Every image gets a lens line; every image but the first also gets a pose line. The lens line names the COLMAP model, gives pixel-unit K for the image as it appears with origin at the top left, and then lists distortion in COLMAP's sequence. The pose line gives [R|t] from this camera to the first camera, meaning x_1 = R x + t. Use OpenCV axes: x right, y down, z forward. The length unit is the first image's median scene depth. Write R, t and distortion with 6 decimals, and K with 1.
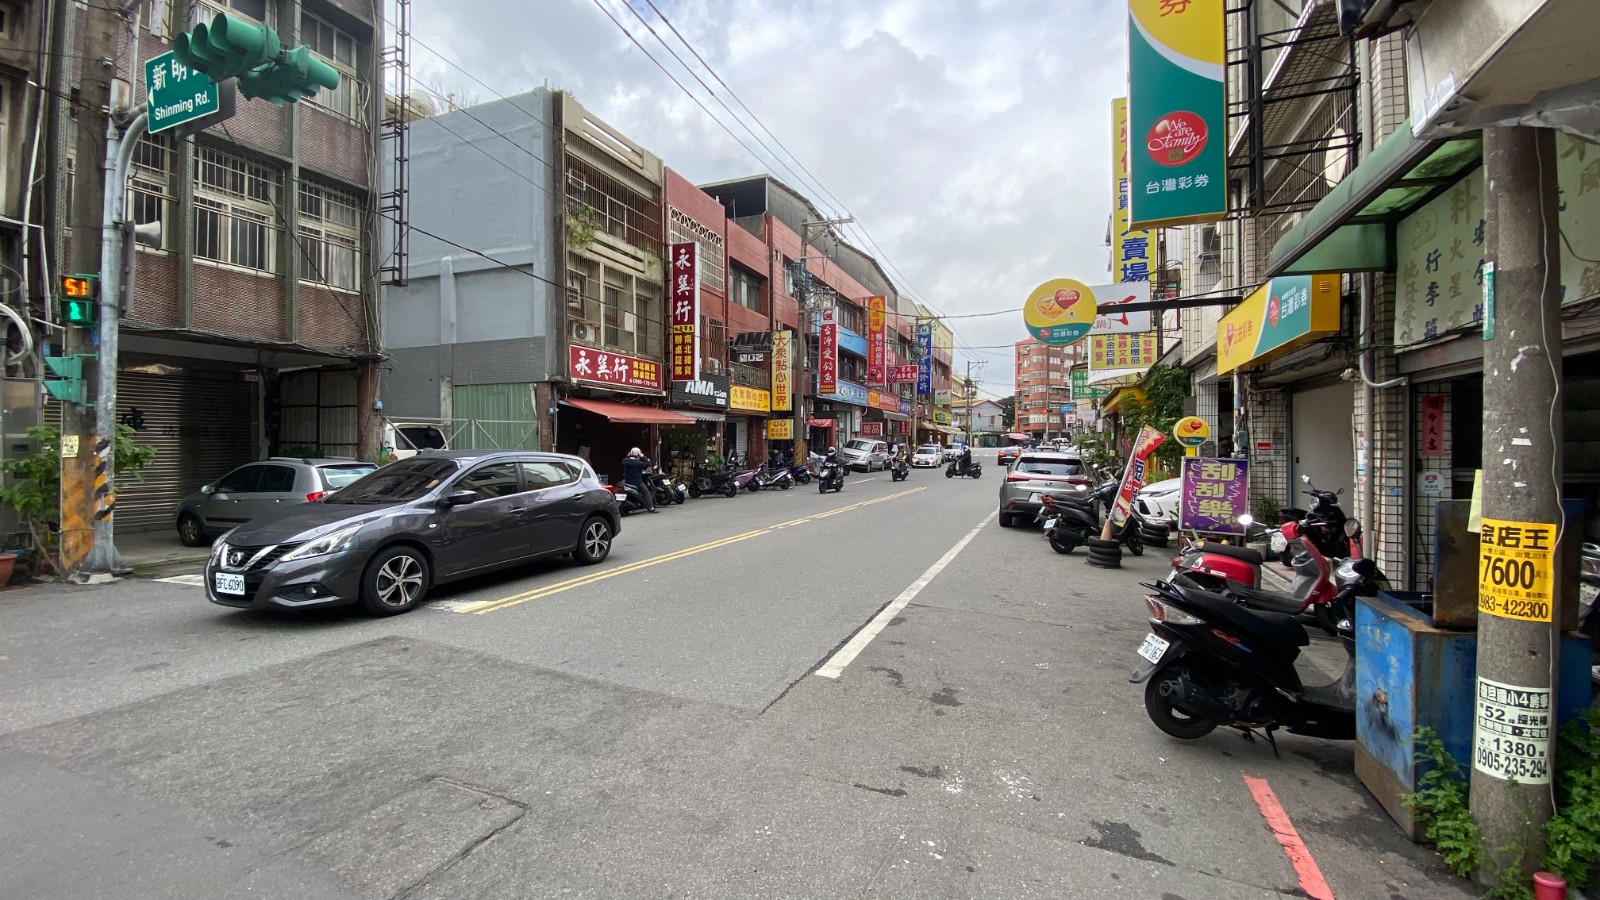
lens RADIAL K [[648.4, 0, 800.1], [0, 648.4, 441.7], [0, 0, 1]] dist [-0.011299, -0.006639]
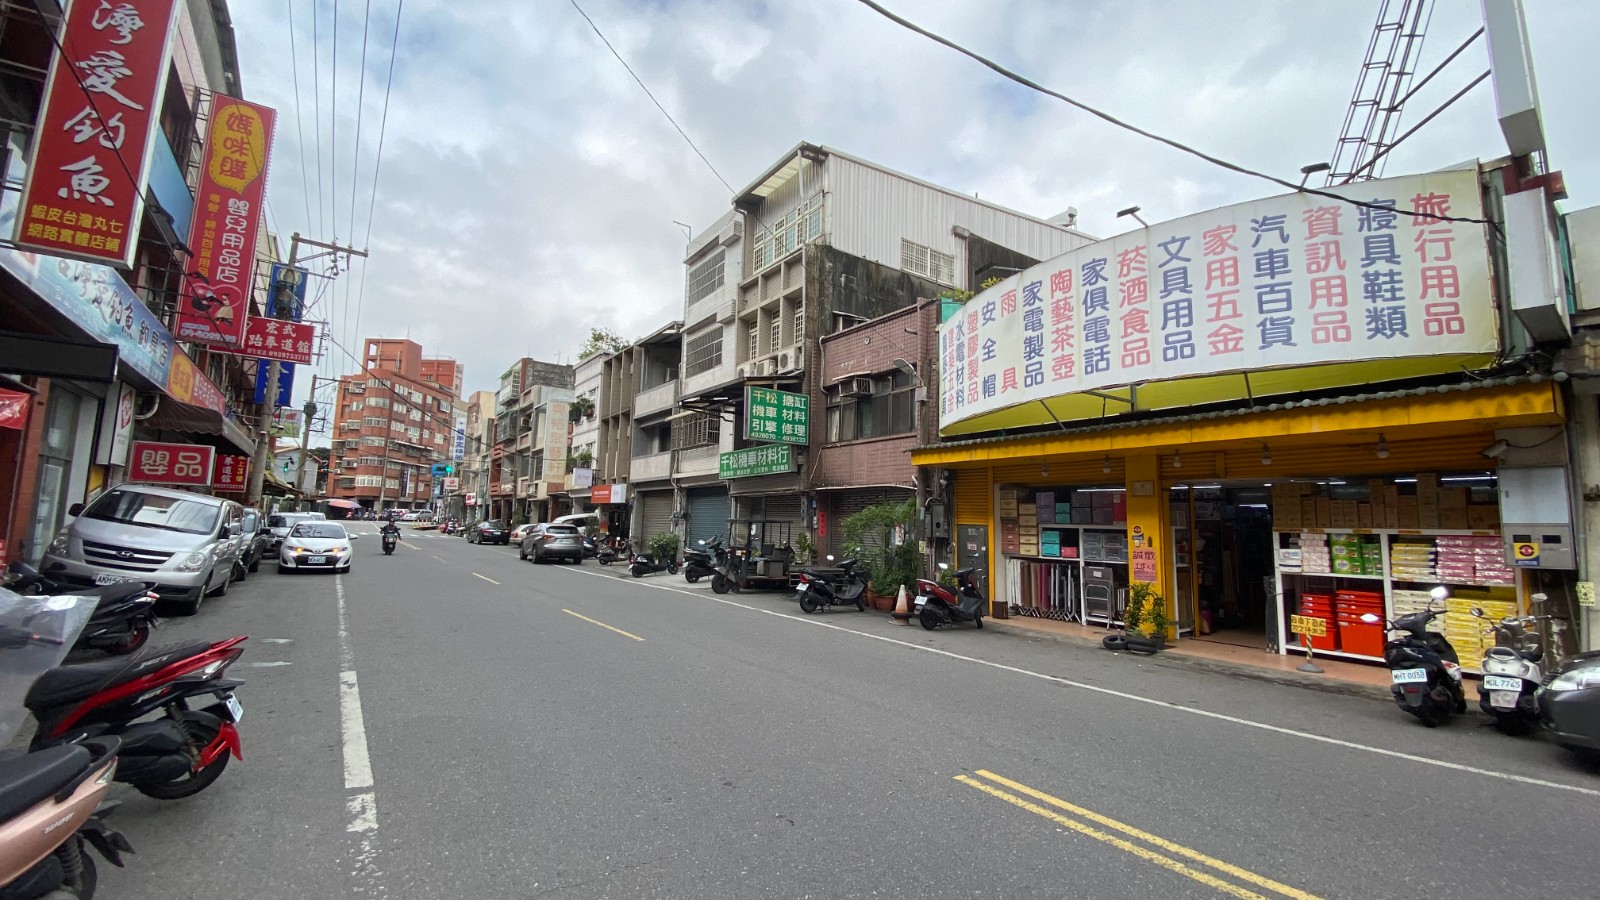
lens RADIAL K [[648.4, 0, 798.4], [0, 648.4, 439.0], [0, 0, 1]] dist [-0.011299, -0.006639]
pose [[0.529670, 0.117918, 0.839967, 0.001403], [-0.018515, 0.991661, -0.127538, 0.001426], [-0.848002, 0.052001, 0.527436, 0.189990]]
